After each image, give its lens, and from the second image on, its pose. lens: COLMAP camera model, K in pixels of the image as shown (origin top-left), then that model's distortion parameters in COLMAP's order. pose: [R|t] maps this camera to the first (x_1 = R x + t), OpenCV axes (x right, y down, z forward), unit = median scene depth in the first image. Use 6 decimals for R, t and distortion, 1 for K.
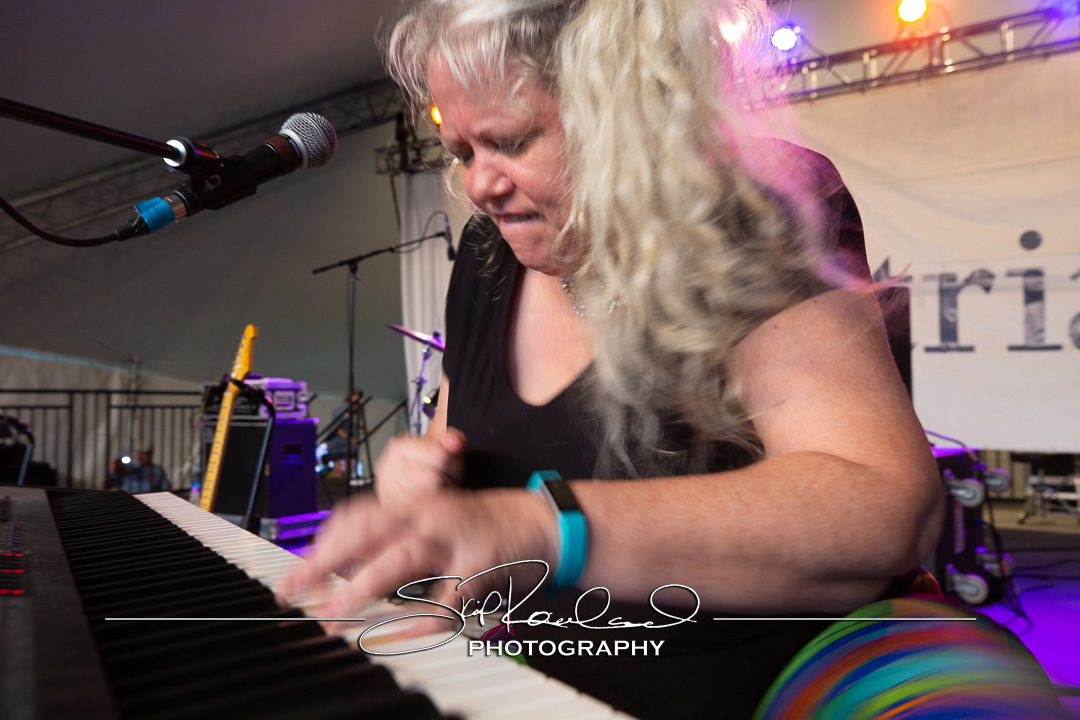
lens RADIAL K [[923.3, 0, 537.3], [0, 923.3, 359.5], [0, 0, 1]] dist [0.032738, 0.020426]
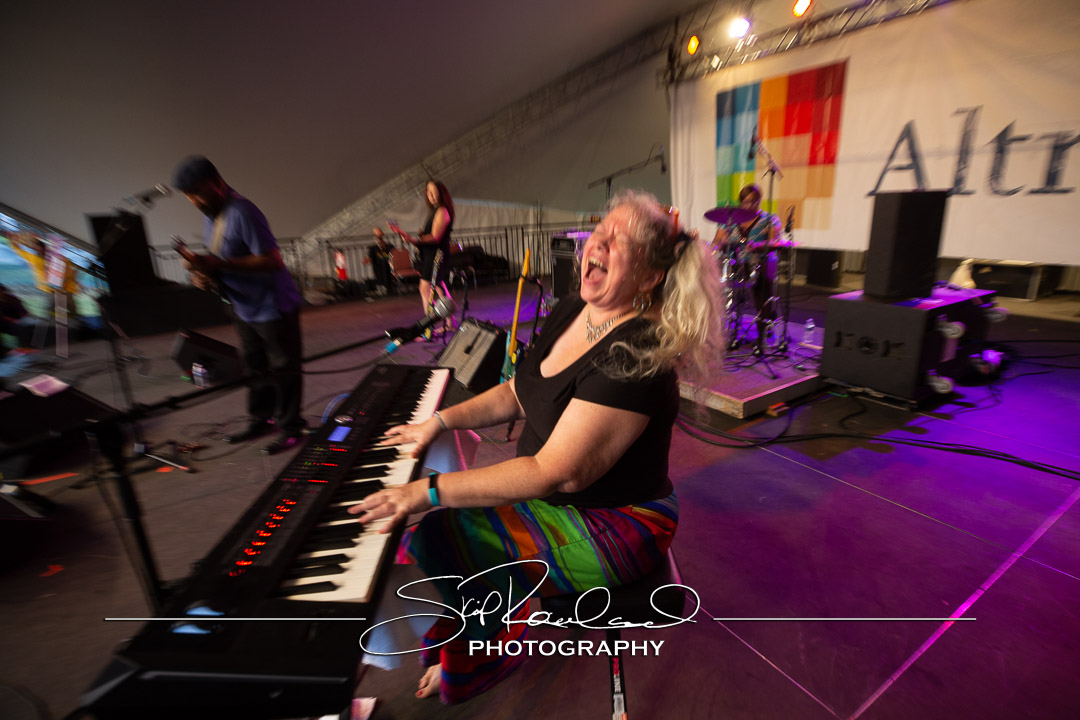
lens RADIAL K [[501.1, 0, 539.6], [0, 501.1, 351.9], [0, 0, 1]] dist [-0.019339, 0.000109]
pose [[0.905523, 0.080483, -0.416595, 0.076152], [0.060157, 0.947573, 0.313824, -0.061424], [0.420012, -0.309236, 0.853208, -0.025178]]
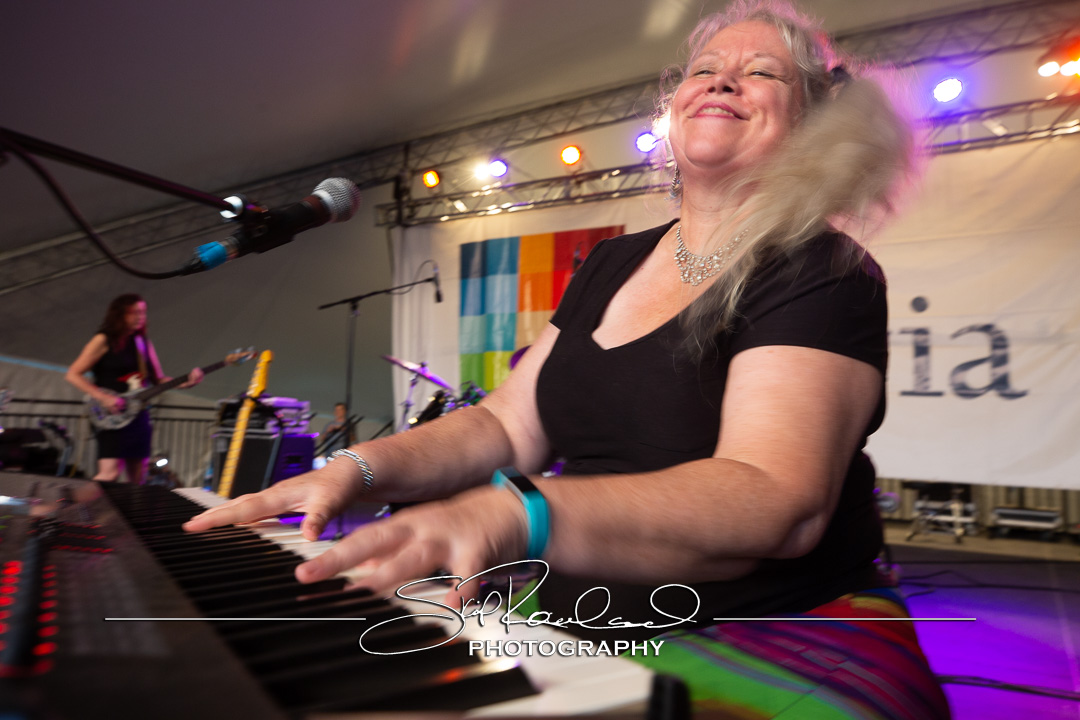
lens RADIAL K [[793.5, 0, 536.8], [0, 793.5, 359.9], [0, 0, 1]] dist [0.010994, 0.010333]
pose [[0.998710, 0.034842, 0.036949, -0.001693], [-0.033390, 0.998673, -0.039204, 0.000875], [-0.038266, 0.037920, 0.998548, -0.006250]]
